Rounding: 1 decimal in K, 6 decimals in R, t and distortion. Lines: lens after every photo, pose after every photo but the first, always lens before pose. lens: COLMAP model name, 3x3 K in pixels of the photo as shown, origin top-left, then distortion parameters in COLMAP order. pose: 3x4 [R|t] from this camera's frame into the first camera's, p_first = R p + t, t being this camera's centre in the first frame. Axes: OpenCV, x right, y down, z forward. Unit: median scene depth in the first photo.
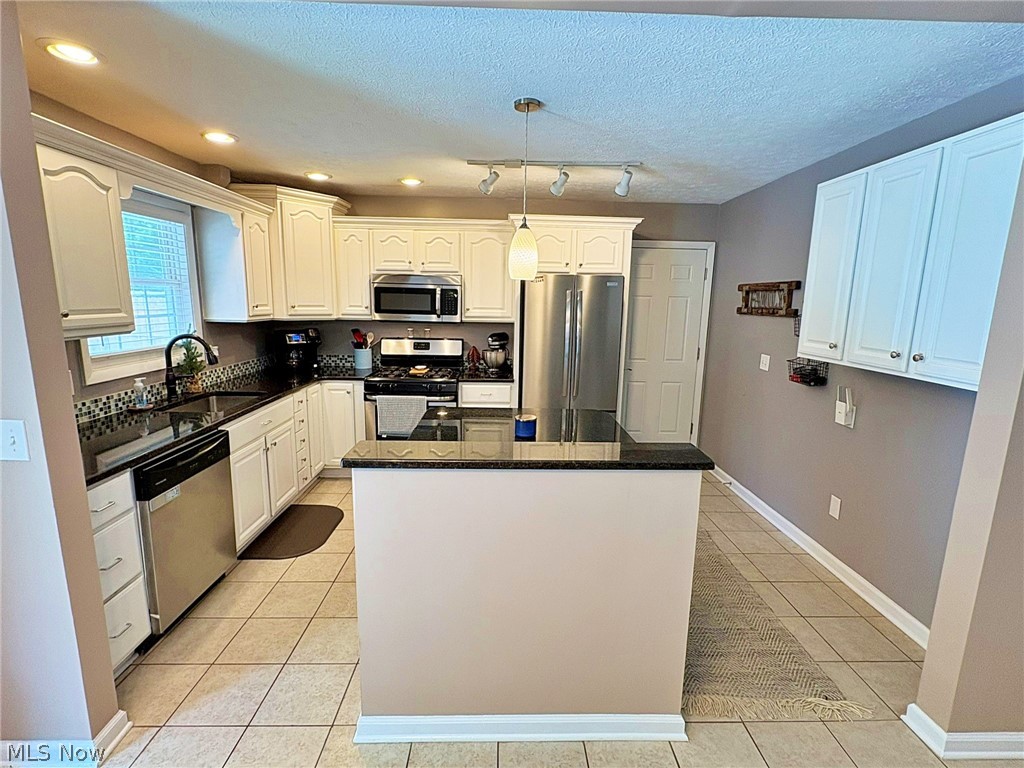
lens RADIAL K [[486.9, 0, 514.3], [0, 486.9, 385.7], [0, 0, 1]] dist [-0.003035, 0.001250]
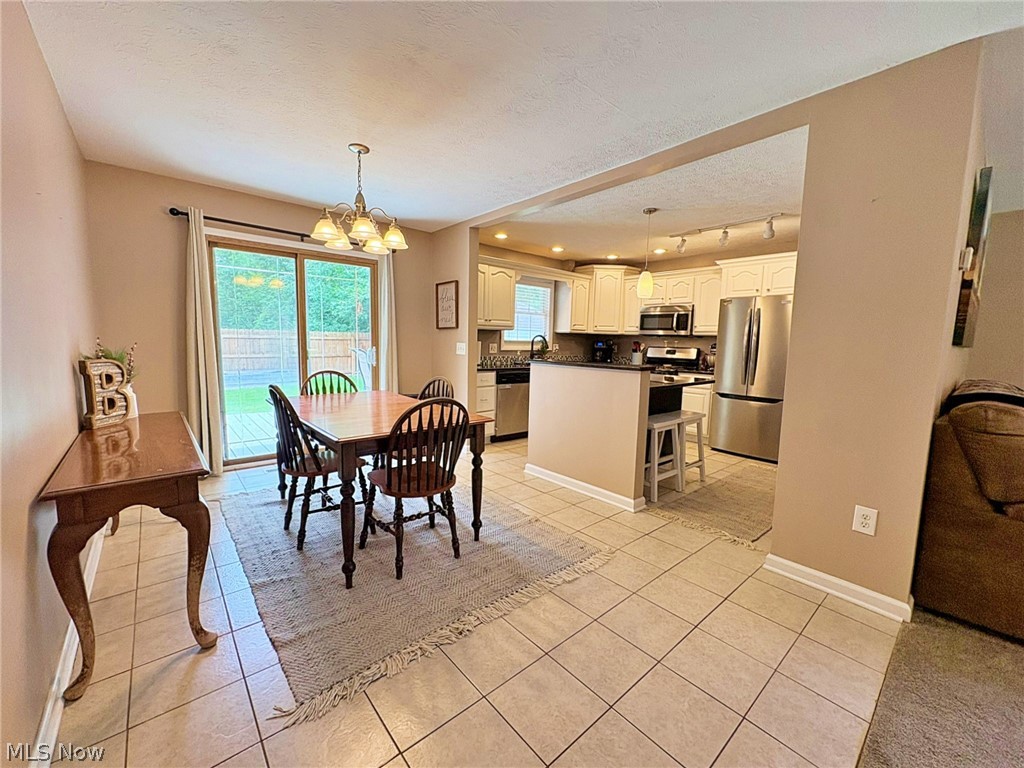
lens RADIAL K [[415.9, 0, 509.2], [0, 415.9, 386.2], [0, 0, 1]] dist [-0.001083, -0.000245]
pose [[0.630784, 0.082768, -0.771531, 0.634399], [-0.150322, 0.988493, -0.016856, 0.154400], [0.761258, 0.126611, 0.635968, -0.269288]]
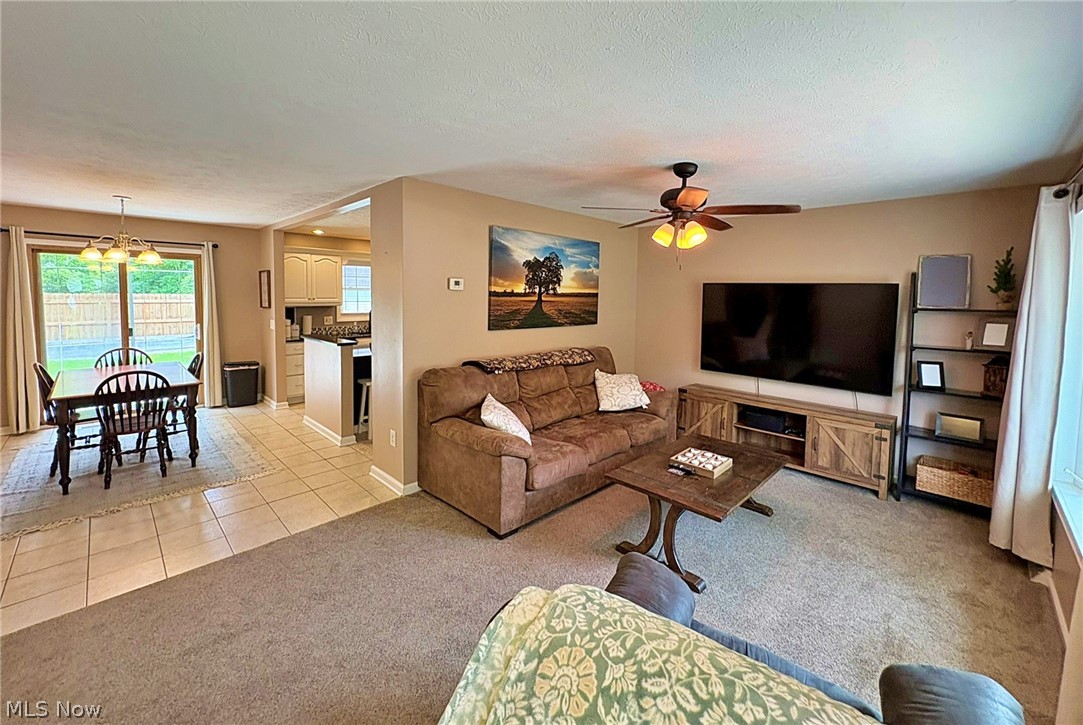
lens RADIAL K [[440.4, 0, 544.4], [0, 440.4, 318.8], [0, 0, 1]] dist [-0.001293, 0.000276]
pose [[0.694122, 0.034461, -0.719032, 1.448463], [-0.130965, 0.988229, -0.079065, 0.020633], [0.707843, 0.149049, 0.690465, -0.020103]]
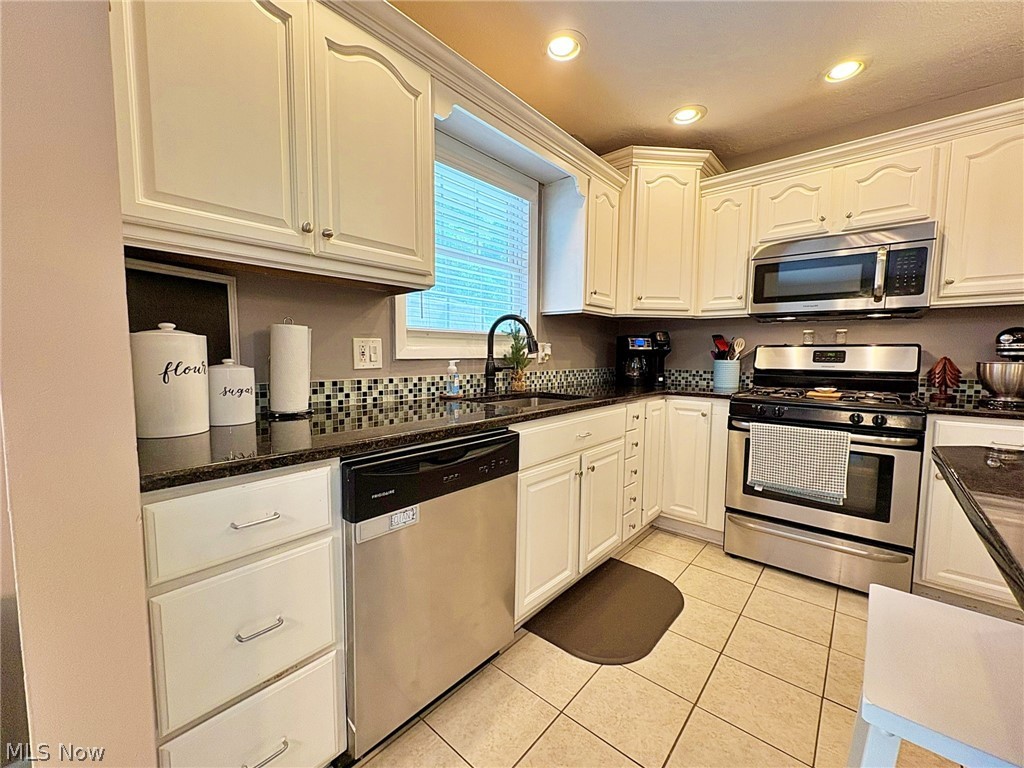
lens RADIAL K [[415.9, 0, 508.7], [0, 415.9, 384.3], [0, 0, 1]] dist [-0.001083, -0.000245]
pose [[0.737431, 0.038495, -0.674324, -0.162157], [-0.114782, 0.990995, -0.068951, 0.048384], [0.665597, 0.128247, 0.735209, 0.408755]]
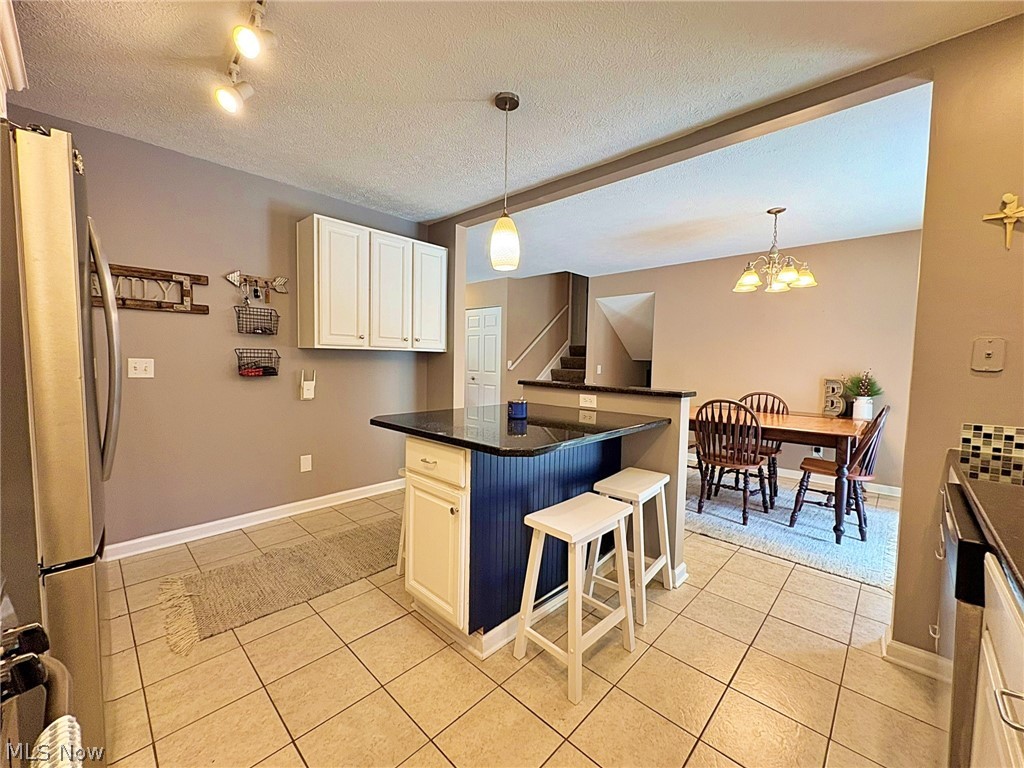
lens RADIAL K [[415.9, 0, 510.8], [0, 415.9, 384.9], [0, 0, 1]] dist [-0.001083, -0.000245]
pose [[-0.706009, -0.073965, 0.704330, -0.394910], [0.094971, 0.975660, 0.197656, -0.098332], [-0.701806, 0.206438, -0.681800, 1.049271]]
